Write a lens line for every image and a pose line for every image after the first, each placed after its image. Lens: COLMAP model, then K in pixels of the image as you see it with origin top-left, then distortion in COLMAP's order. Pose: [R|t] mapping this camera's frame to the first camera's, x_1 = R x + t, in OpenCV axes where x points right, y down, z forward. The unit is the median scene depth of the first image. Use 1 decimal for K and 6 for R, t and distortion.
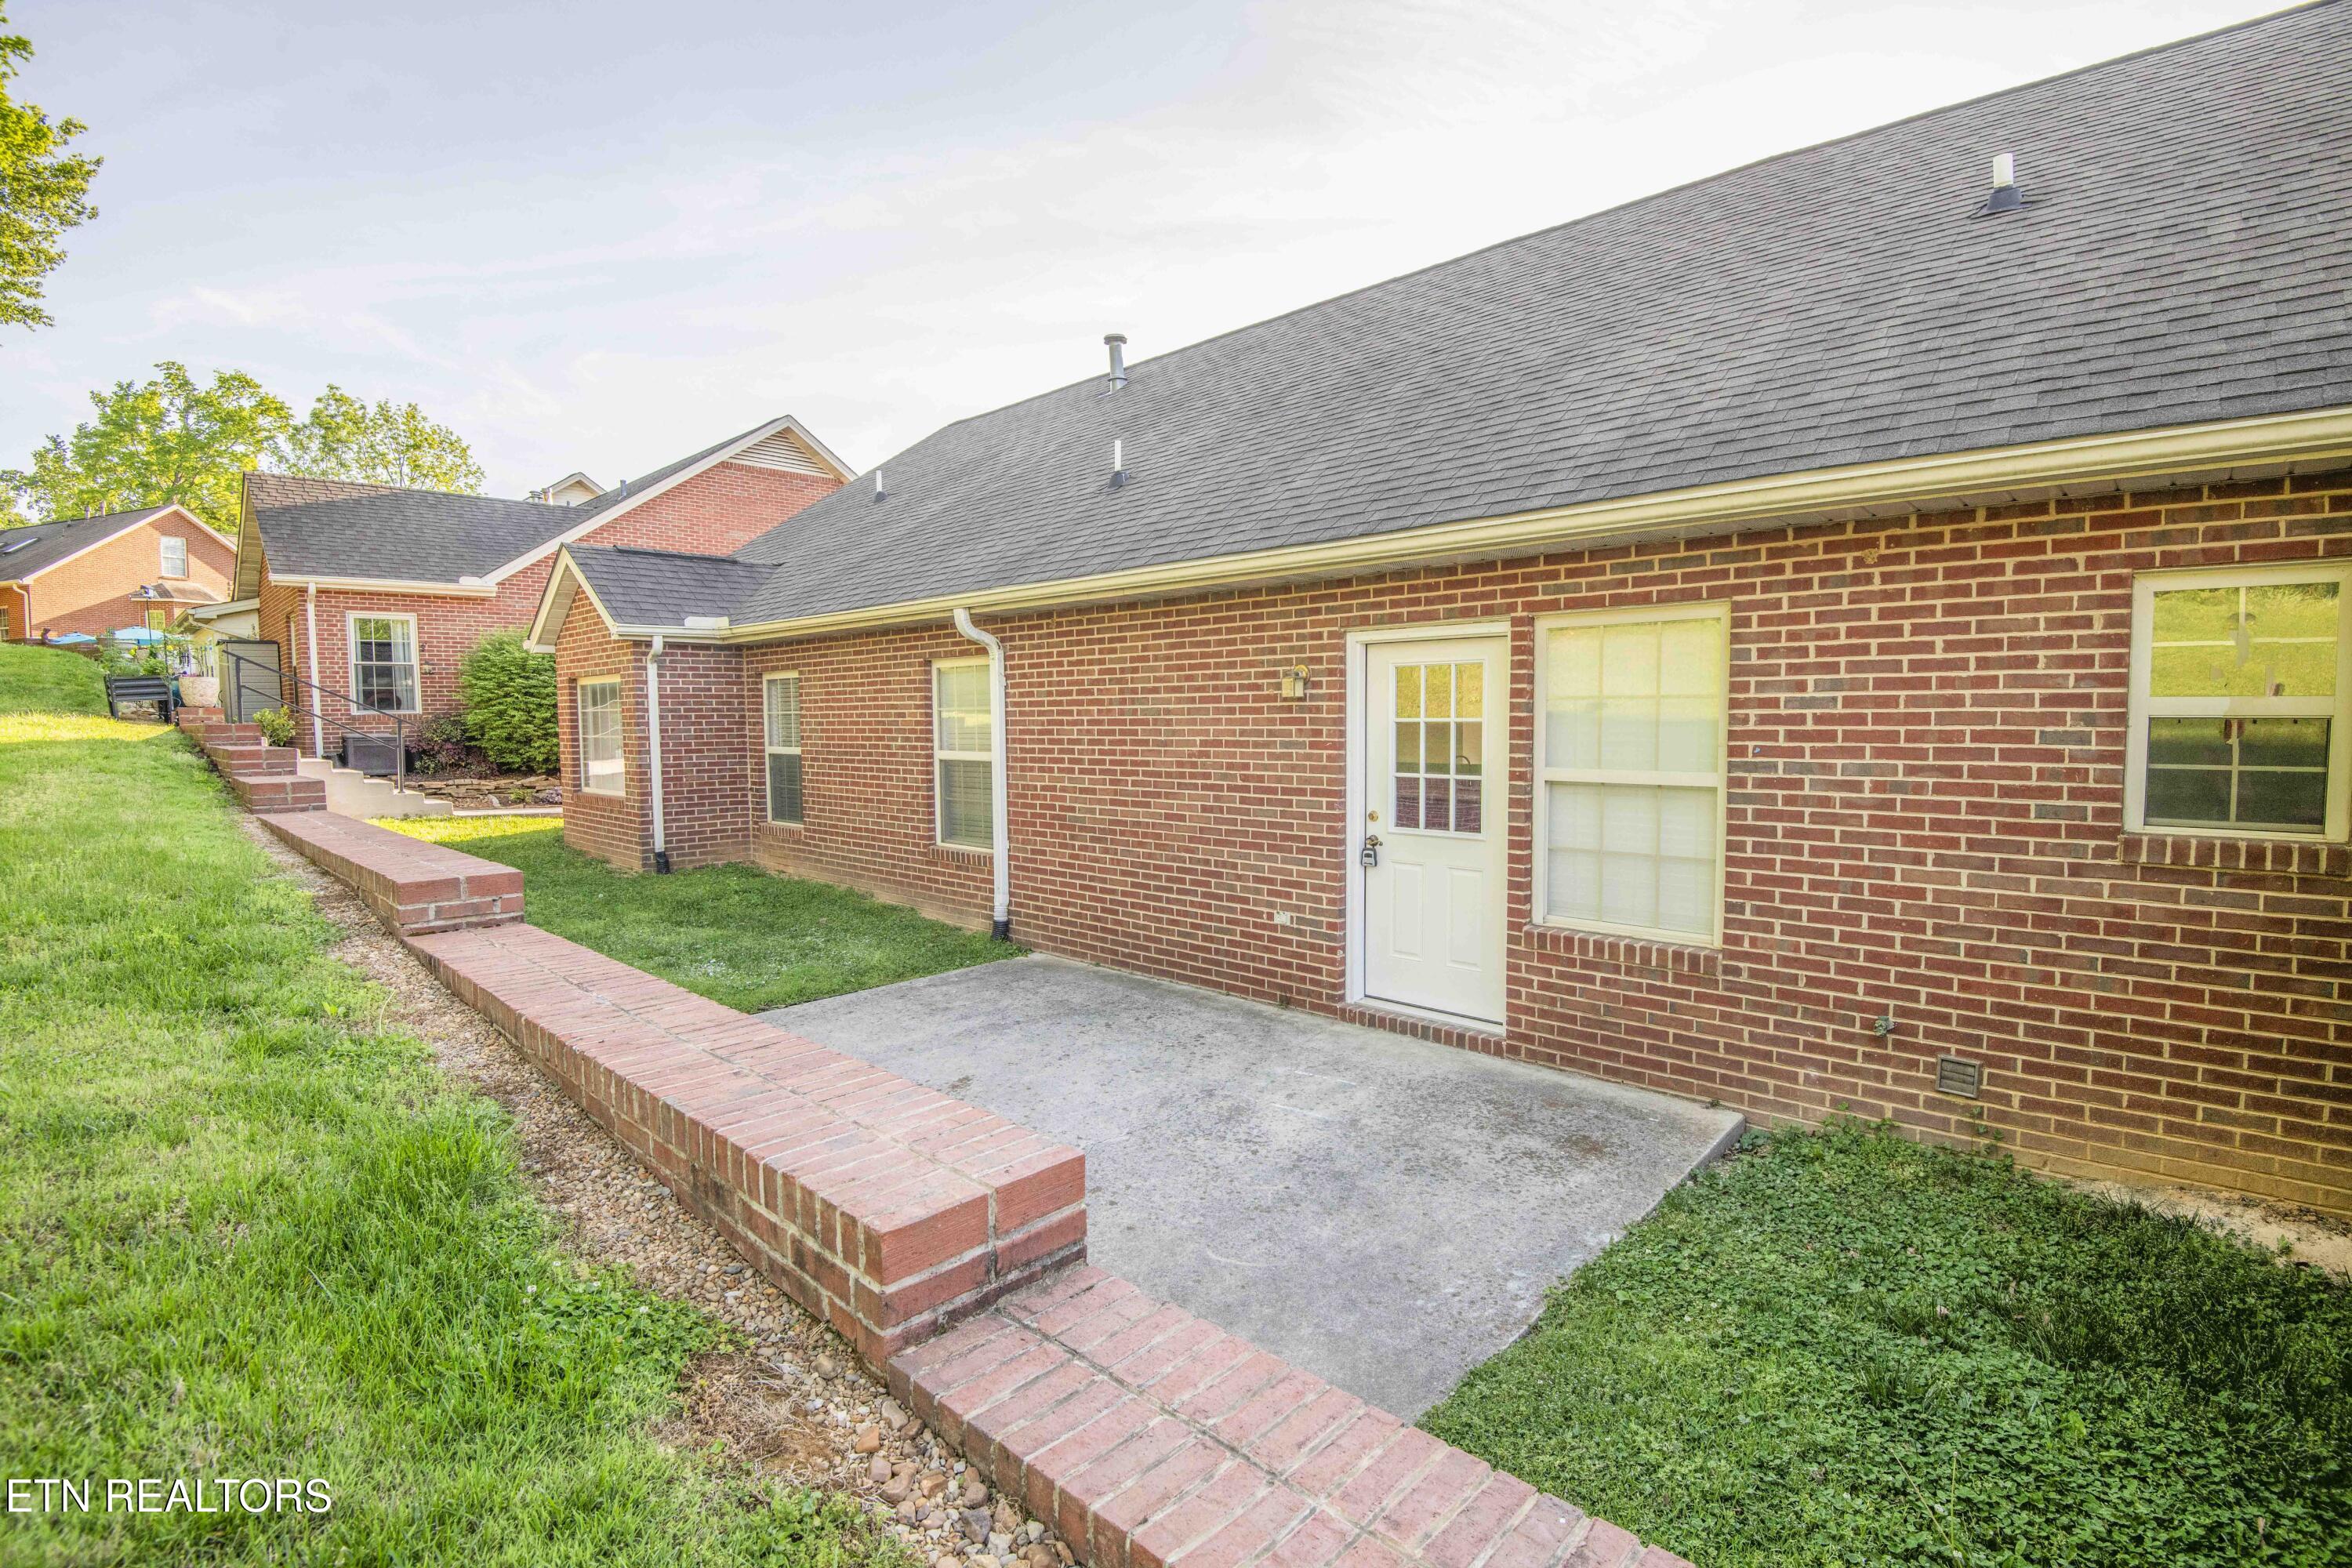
lens RADIAL K [[1084.8, 0, 1184.7], [0, 1084.8, 785.7], [0, 0, 1]] dist [-0.008510, -0.023212]
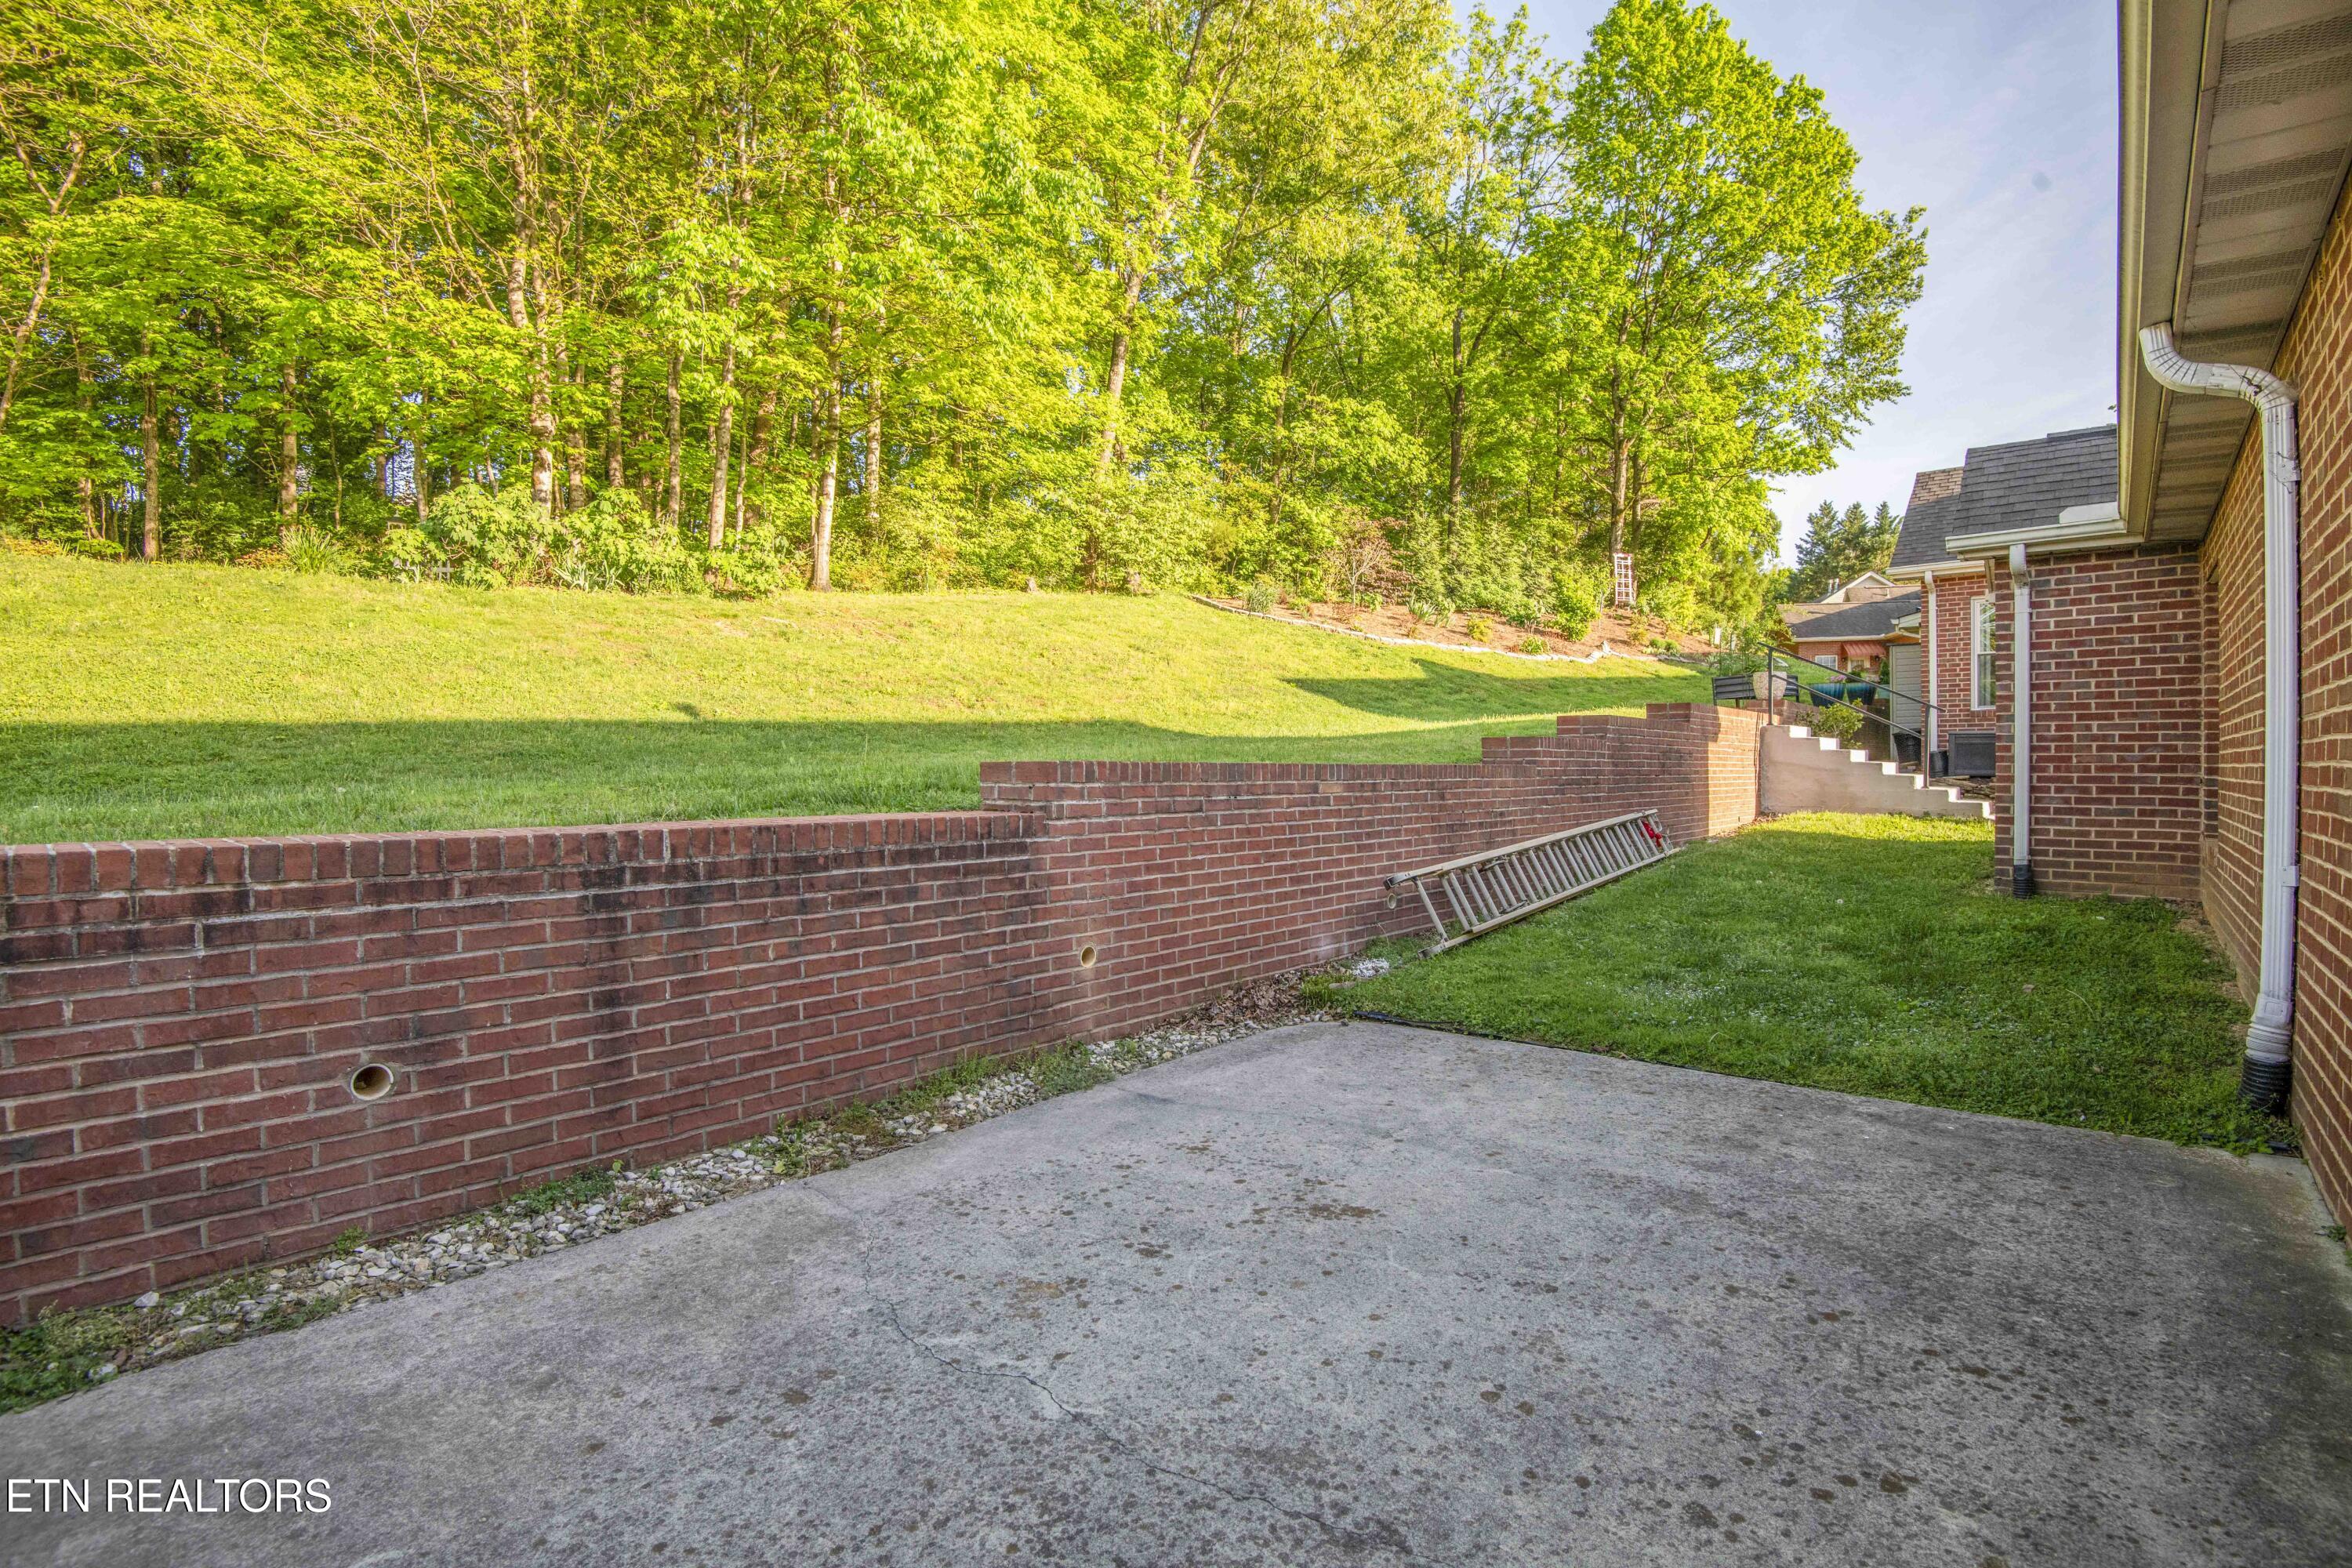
lens RADIAL K [[1081.5, 0, 1185.0], [0, 1081.5, 785.6], [0, 0, 1]] dist [-0.004332, -0.029002]
pose [[0.041819, 0.024096, -0.998835, 0.247388], [-0.061975, 0.997847, 0.021477, 0.046118], [0.997201, 0.061004, 0.043222, 0.695934]]
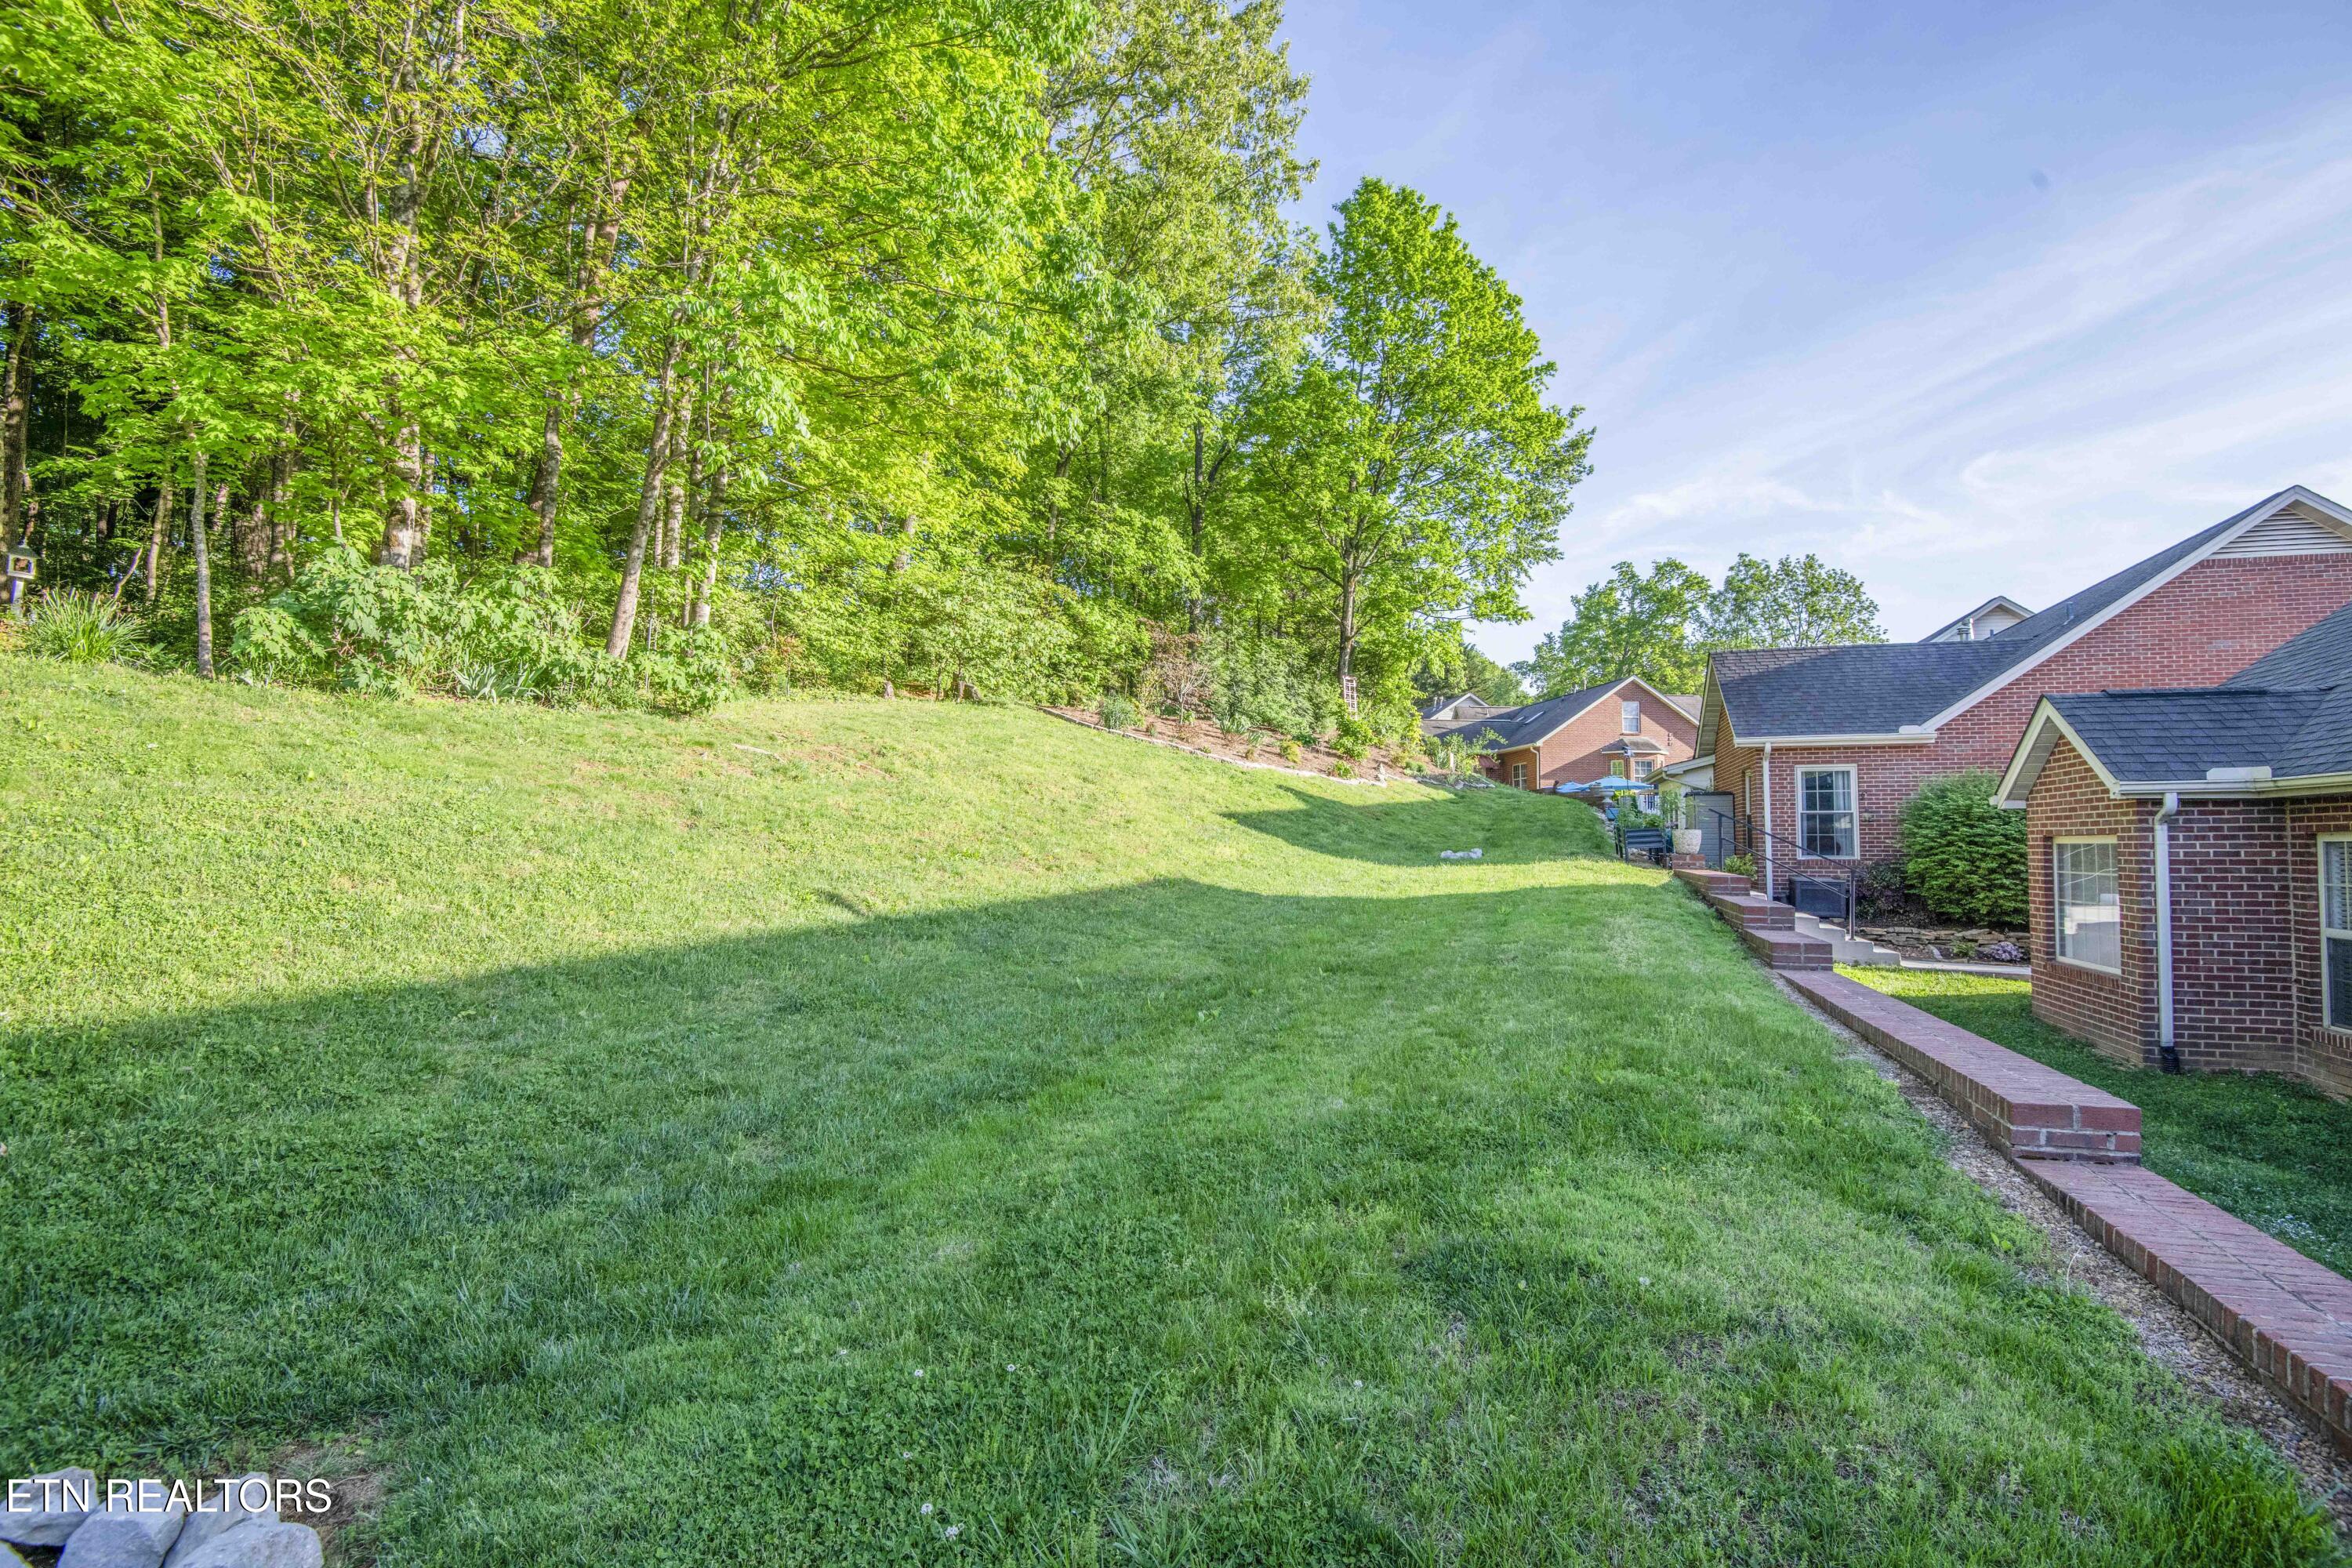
lens RADIAL K [[1084.8, 0, 1184.7], [0, 1084.8, 785.7], [0, 0, 1]] dist [-0.008510, -0.023212]
pose [[0.420749, -0.035560, -0.906480, -0.086238], [-0.067949, 0.995189, -0.070579, -0.048375], [0.904629, 0.091290, 0.416308, -0.084628]]
